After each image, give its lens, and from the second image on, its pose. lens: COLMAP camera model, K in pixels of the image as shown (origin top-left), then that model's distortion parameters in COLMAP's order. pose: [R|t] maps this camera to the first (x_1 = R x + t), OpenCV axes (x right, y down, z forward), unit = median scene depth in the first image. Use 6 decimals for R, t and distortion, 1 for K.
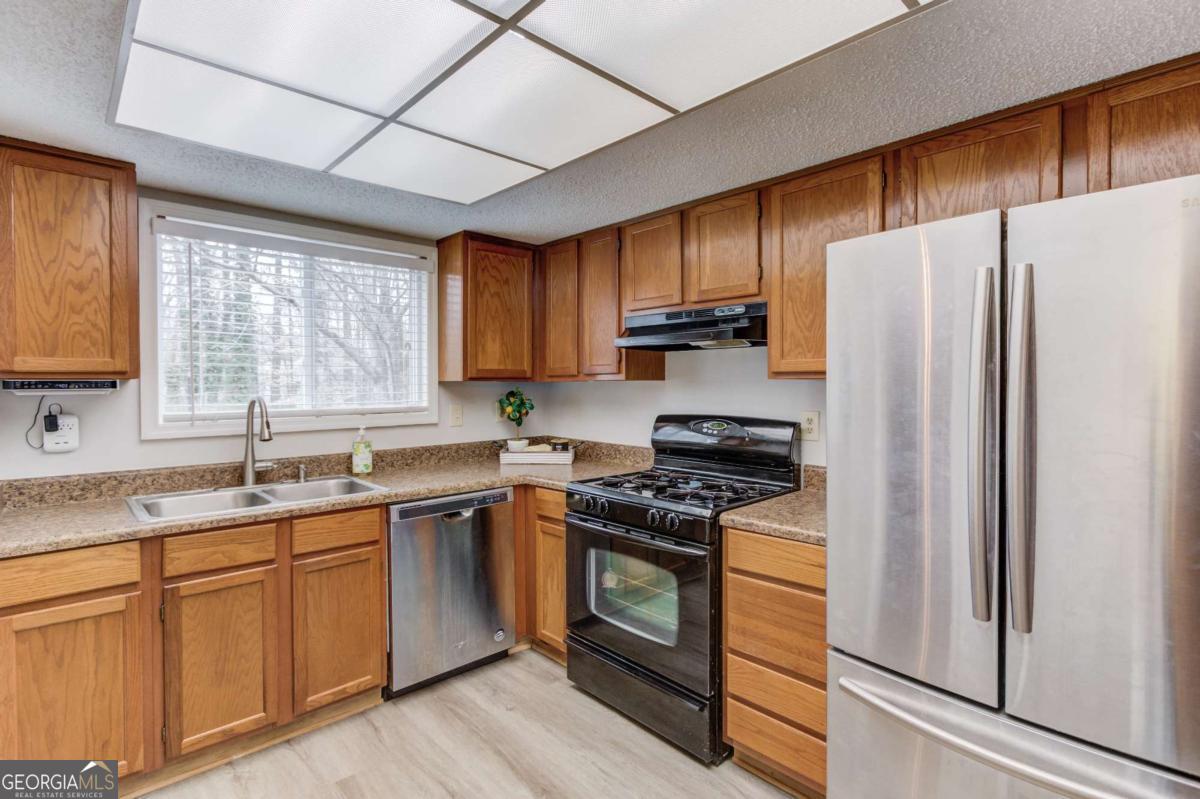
lens RADIAL K [[573.8, 0, 605.4], [0, 573.8, 392.7], [0, 0, 1]] dist [-0.019166, 0.006340]
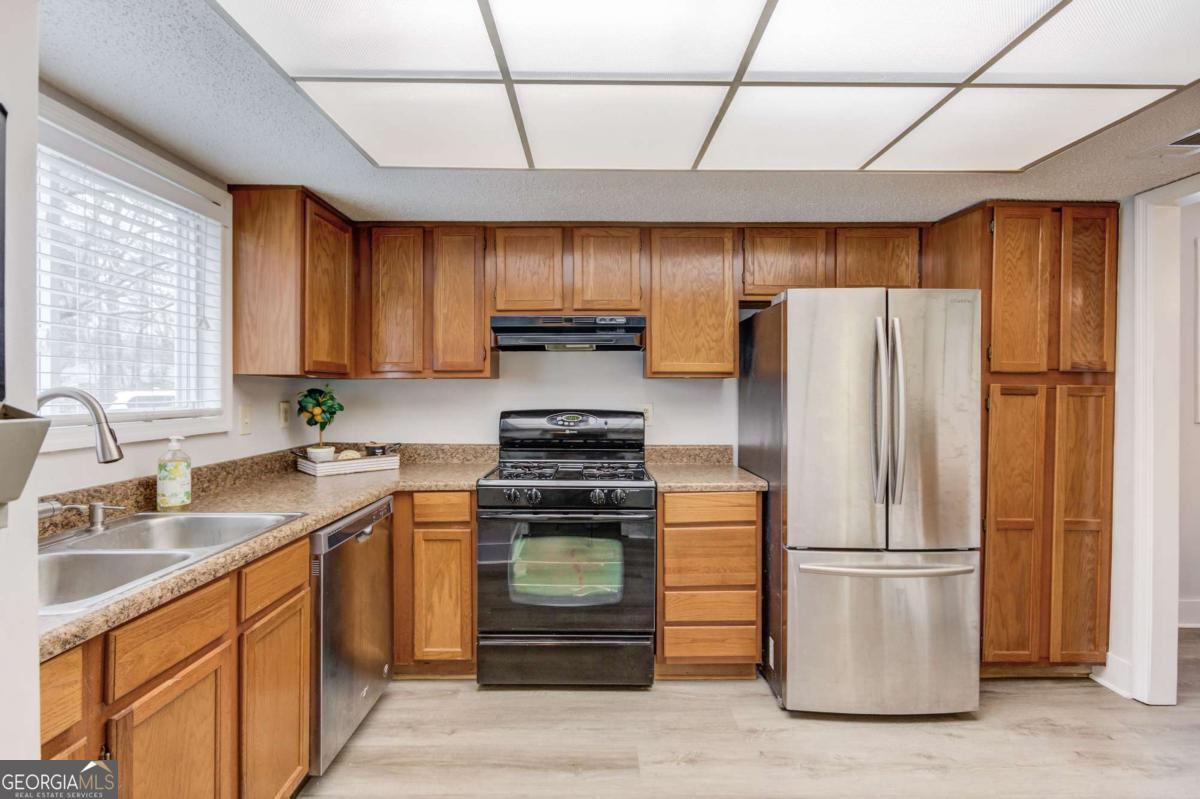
lens RADIAL K [[573.8, 0, 589.8], [0, 573.8, 392.7], [0, 0, 1]] dist [-0.019166, 0.006340]
pose [[0.680040, 0.001922, 0.733172, -0.612243], [0.009521, 0.999889, -0.011453, 0.019634], [-0.733113, 0.014768, 0.679947, 0.184982]]
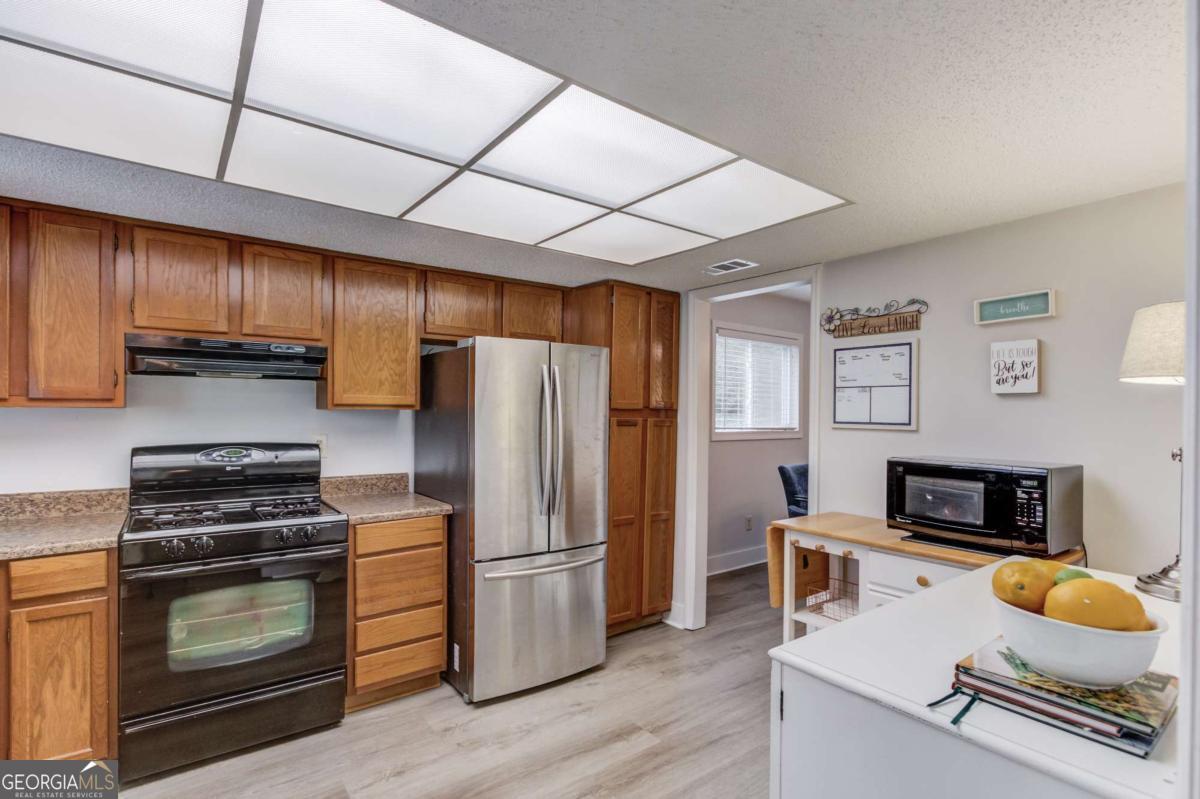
lens RADIAL K [[573.8, 0, 596.4], [0, 573.8, 416.3], [0, 0, 1]] dist [-0.019166, 0.006340]
pose [[0.099682, -0.003554, 0.995013, -0.741257], [0.006613, 0.999974, 0.002909, -0.006896], [-0.994997, 0.006290, 0.099703, 0.244353]]
